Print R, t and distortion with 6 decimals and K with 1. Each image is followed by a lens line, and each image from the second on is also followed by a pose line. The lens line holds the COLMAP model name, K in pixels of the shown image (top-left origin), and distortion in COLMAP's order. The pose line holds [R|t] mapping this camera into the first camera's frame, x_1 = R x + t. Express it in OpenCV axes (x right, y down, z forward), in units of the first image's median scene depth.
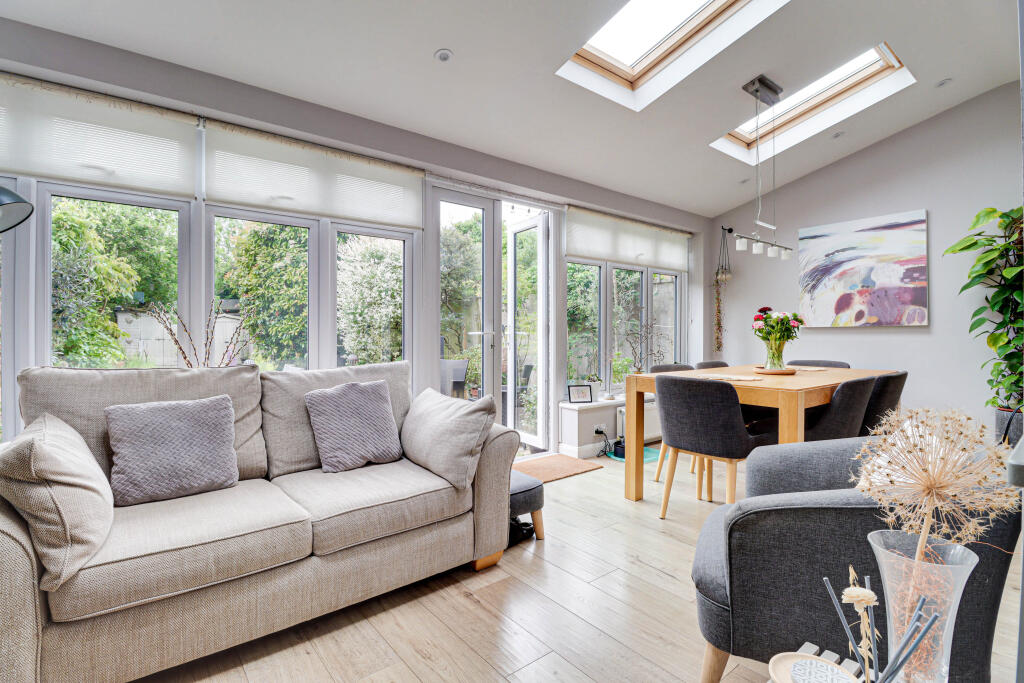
lens RADIAL K [[483.3, 0, 532.6], [0, 483.3, 336.0], [0, 0, 1]] dist [-0.000102, -0.014174]
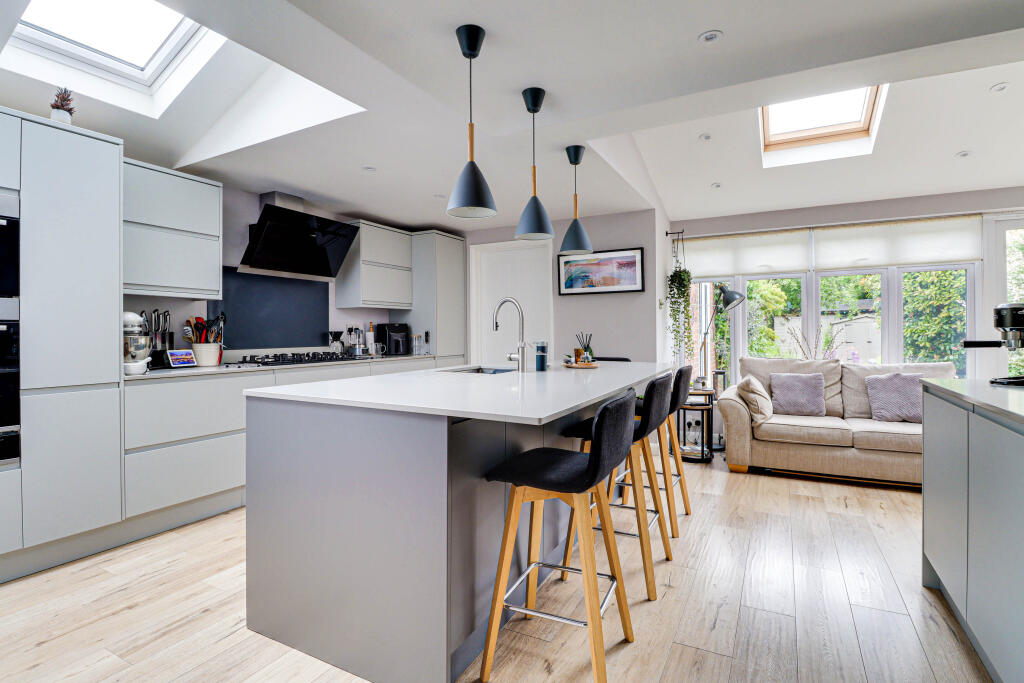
lens RADIAL K [[493.8, 0, 513.2], [0, 493.8, 330.4], [0, 0, 1]] dist [0.000008, -0.000026]
pose [[0.362168, -0.009830, -0.932061, 0.769863], [0.002270, 0.999951, -0.009664, -0.037693], [0.932110, 0.001384, 0.362172, -0.887118]]
